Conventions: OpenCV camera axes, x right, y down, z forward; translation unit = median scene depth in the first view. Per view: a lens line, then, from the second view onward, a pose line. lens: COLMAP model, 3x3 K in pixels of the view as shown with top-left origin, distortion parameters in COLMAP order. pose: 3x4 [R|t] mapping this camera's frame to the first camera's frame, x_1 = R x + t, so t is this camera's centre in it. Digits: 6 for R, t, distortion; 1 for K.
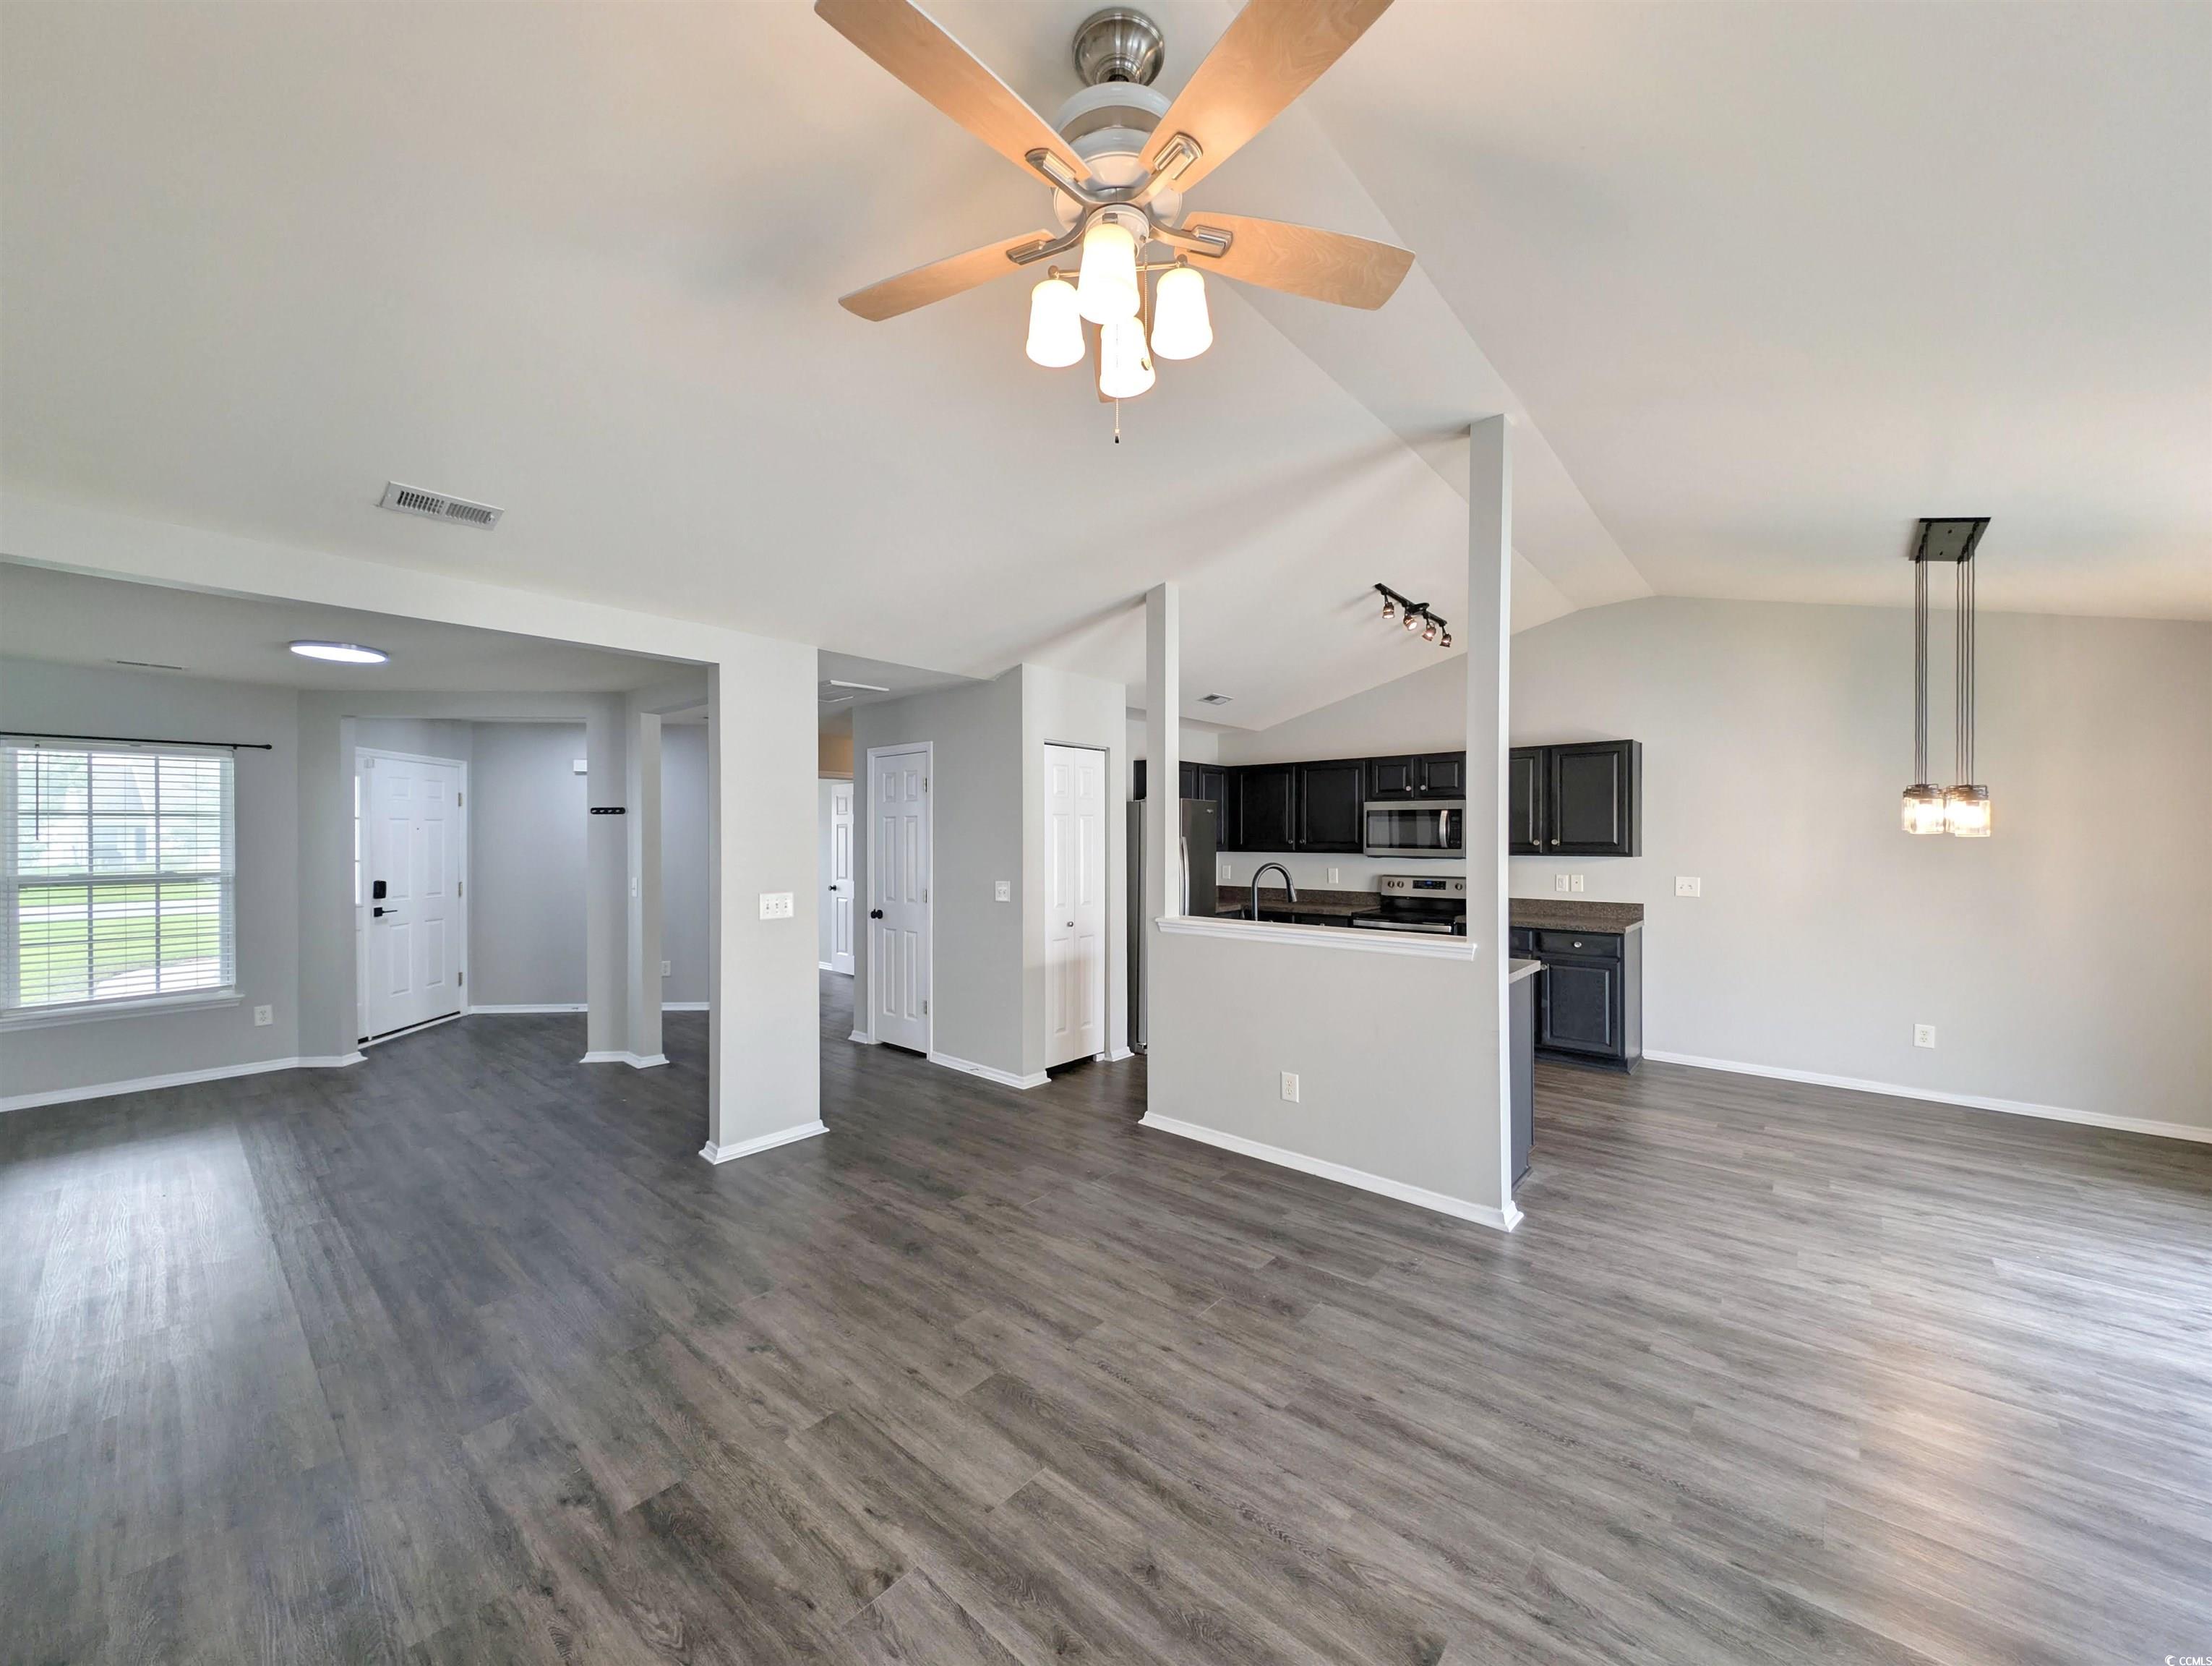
lens RADIAL K [[834.2, 0, 1093.5], [0, 834.2, 837.7], [0, 0, 1]] dist [0.007026, -0.002740]
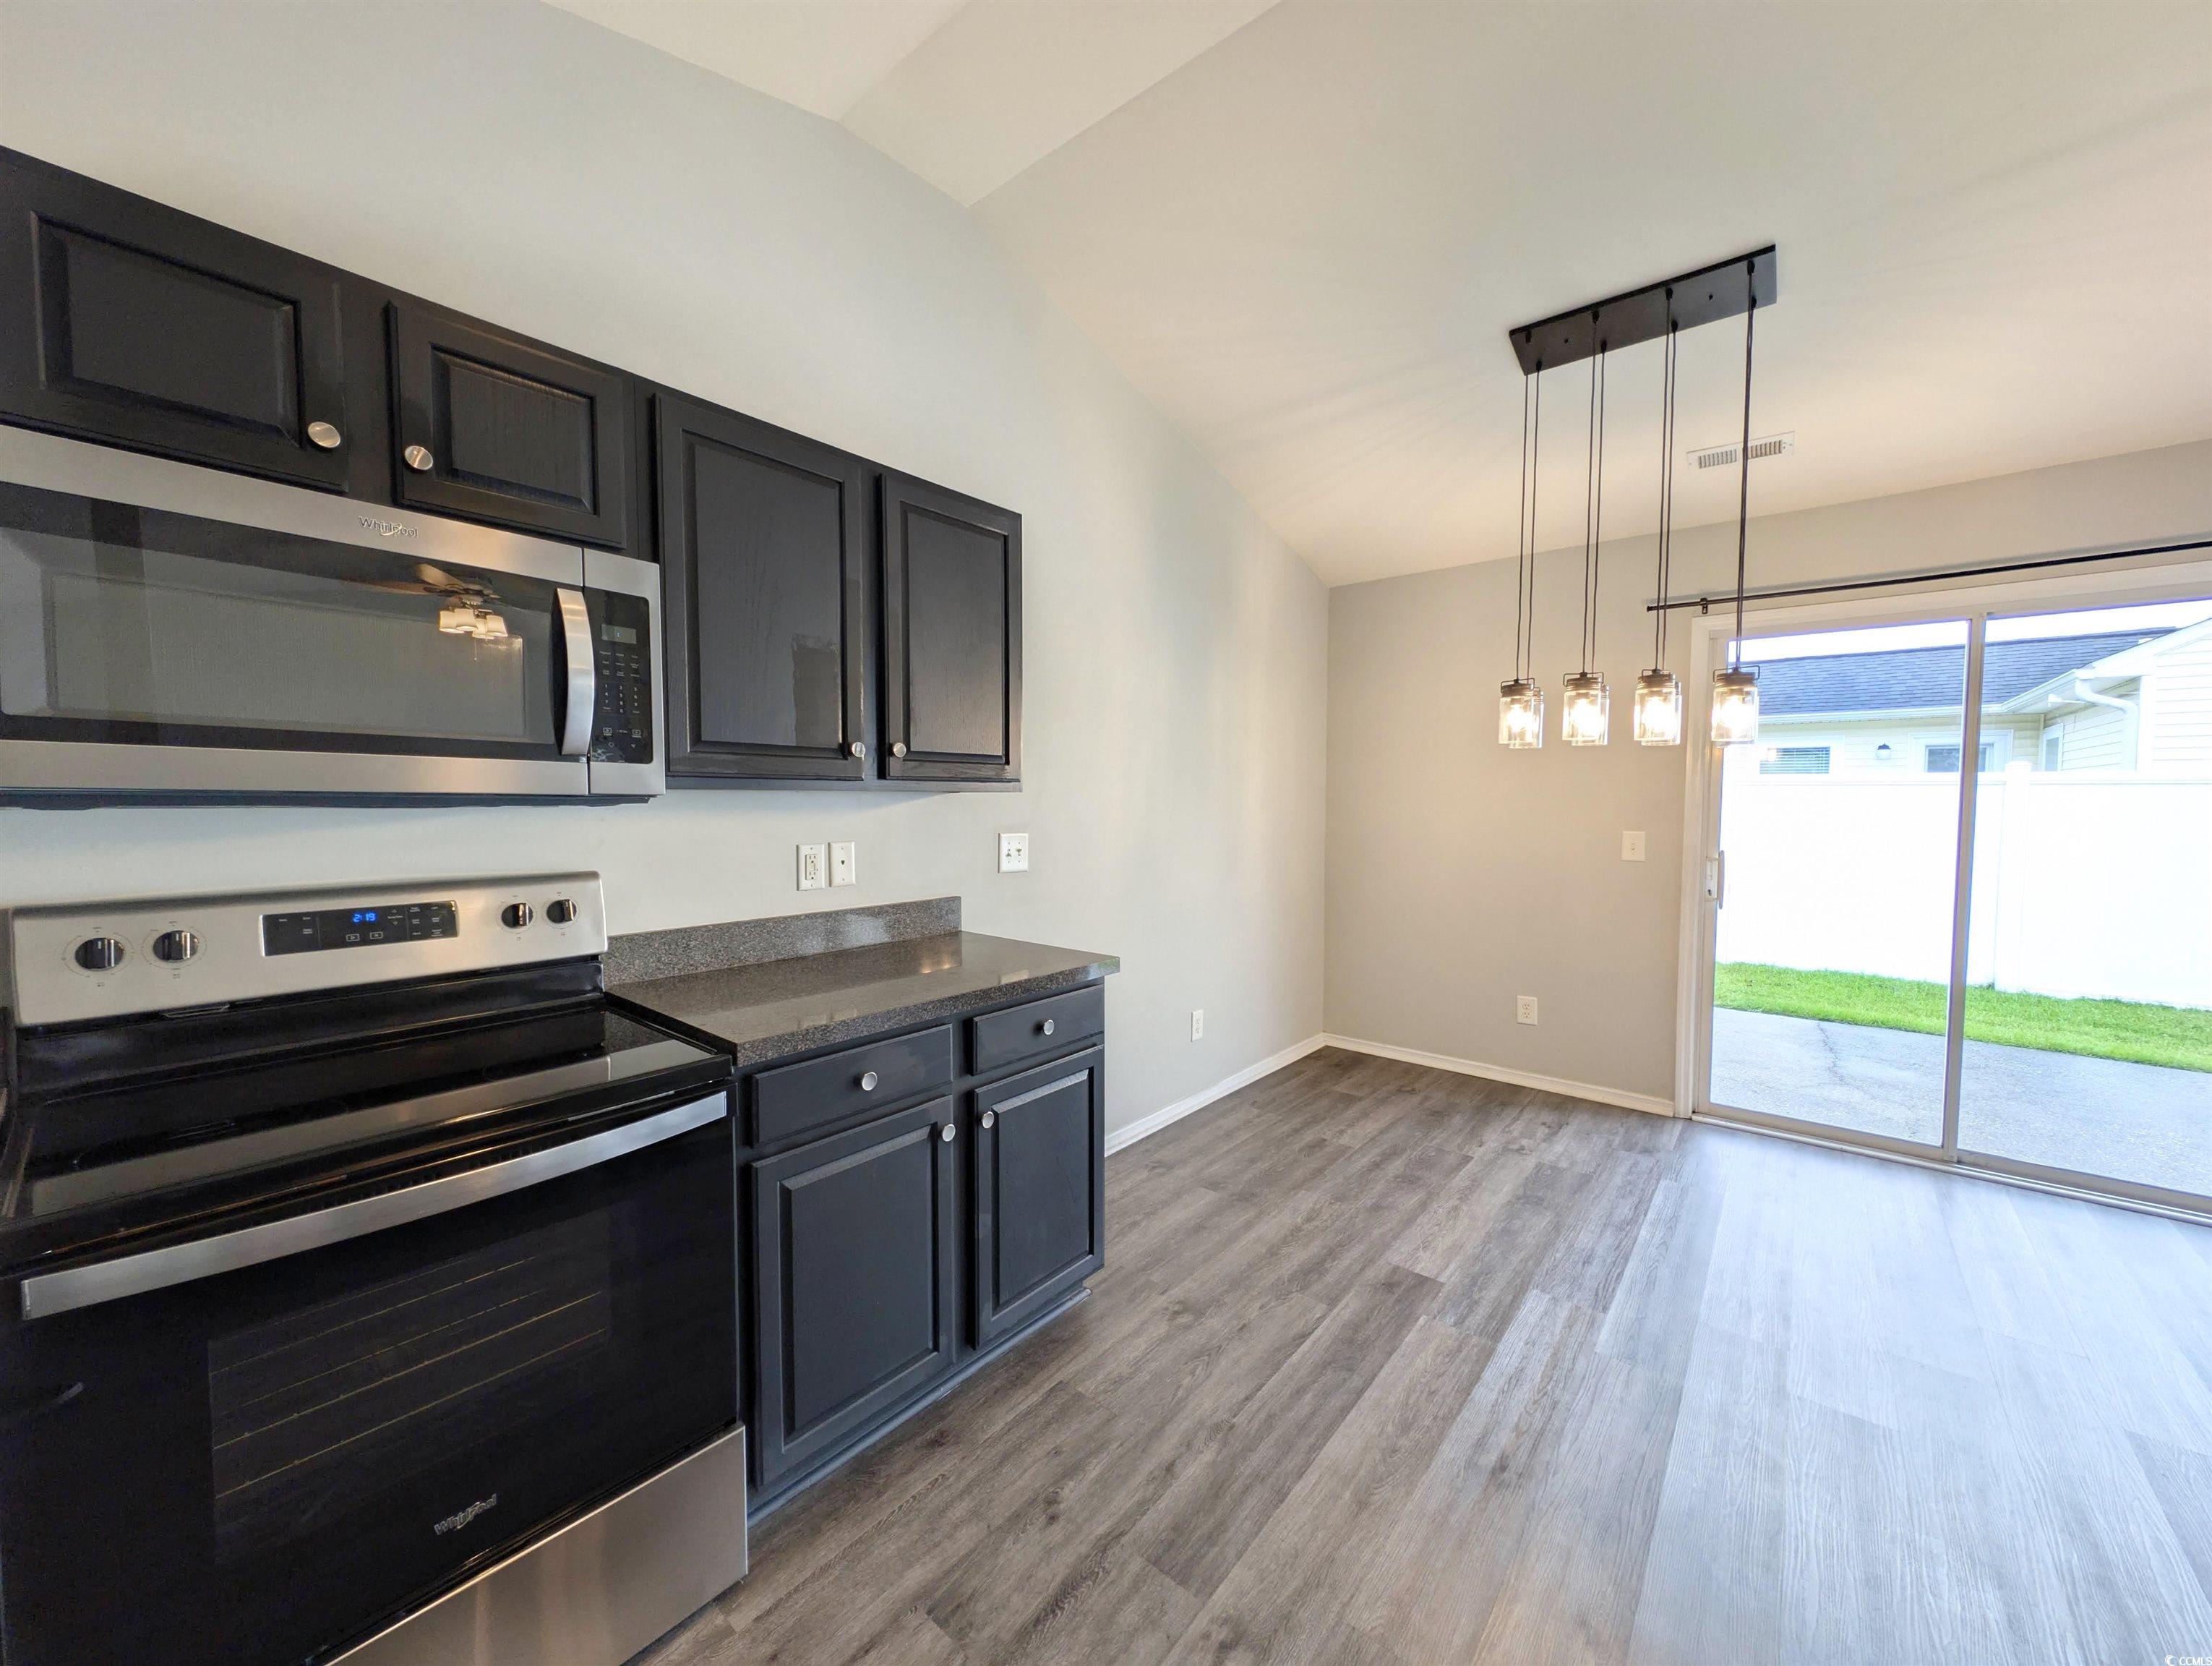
lens RADIAL K [[834.2, 0, 1091.3], [0, 834.2, 838.0], [0, 0, 1]] dist [0.007026, -0.002740]
pose [[-0.012816, -0.046173, 0.998851, 0.314530], [-0.000397, 0.998933, 0.046172, 0.040504], [-0.999918, 0.000195, -0.012821, 1.434528]]
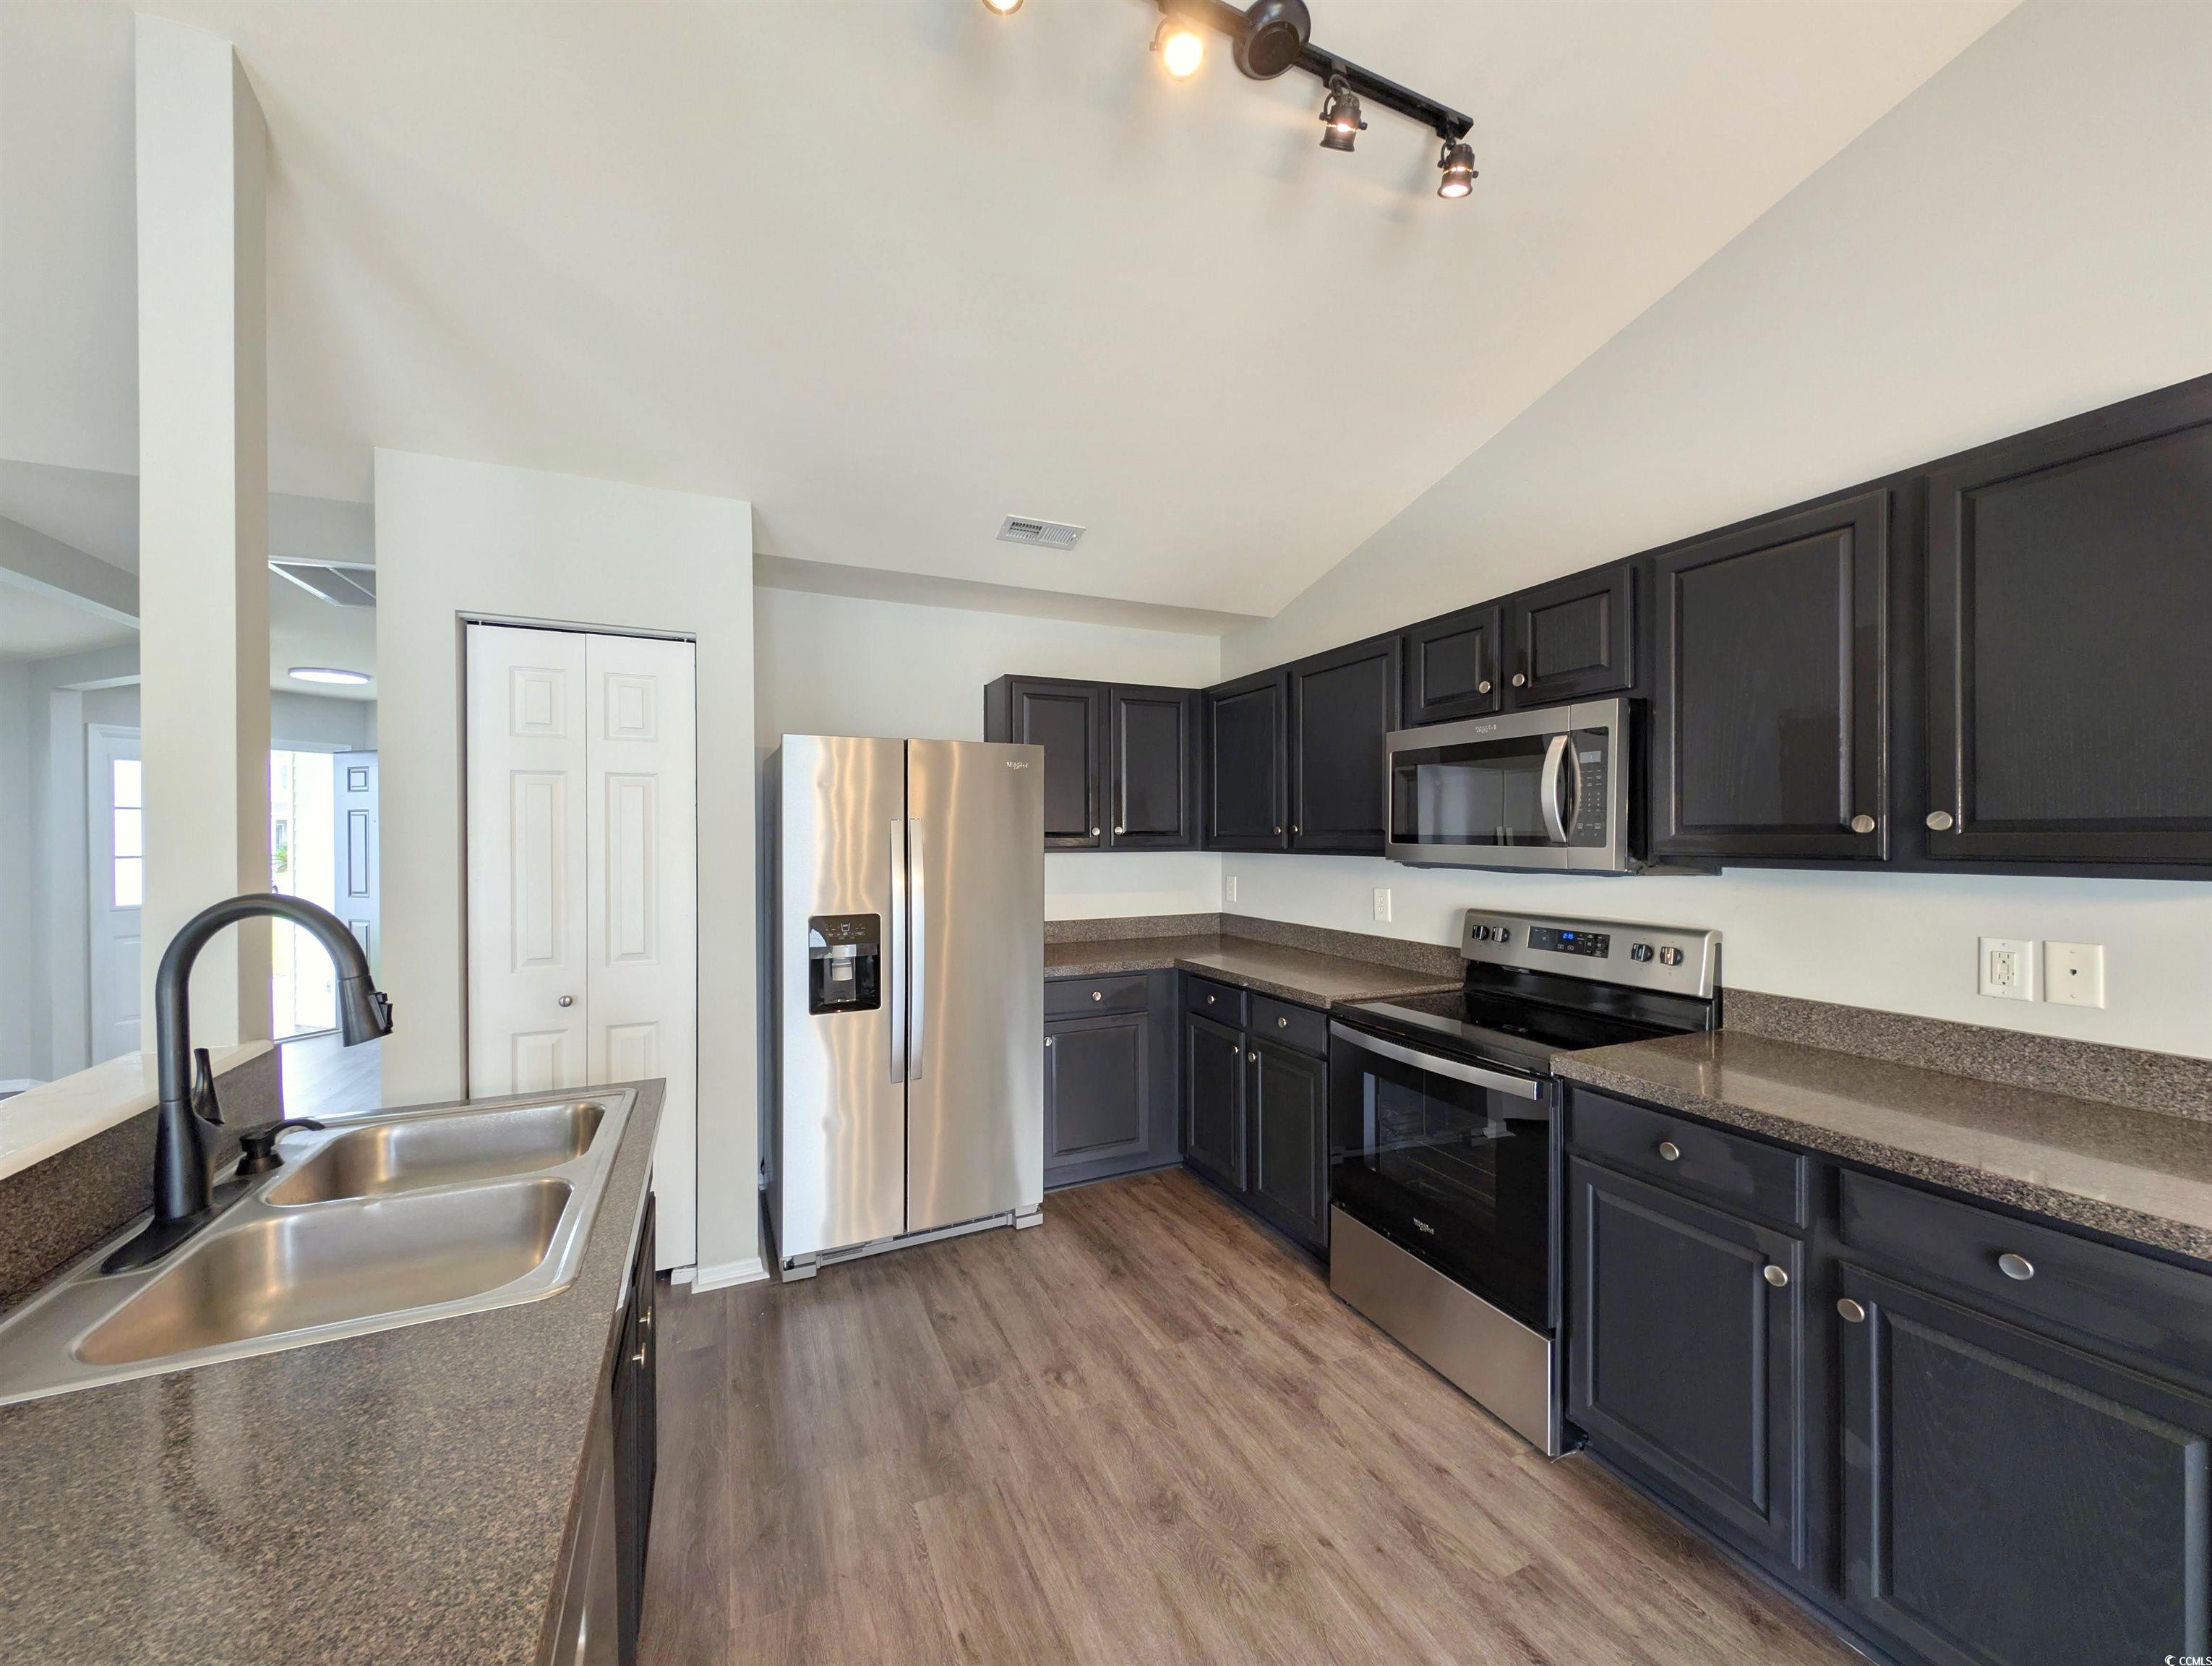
lens RADIAL K [[834.2, 0, 1093.9], [0, 834.2, 838.0], [0, 0, 1]] dist [0.007026, -0.002740]
pose [[0.907703, -0.001004, -0.419612, 0.649911], [0.002024, 0.999996, 0.001984, 0.015175], [0.419608, -0.002650, 0.907701, 1.002001]]
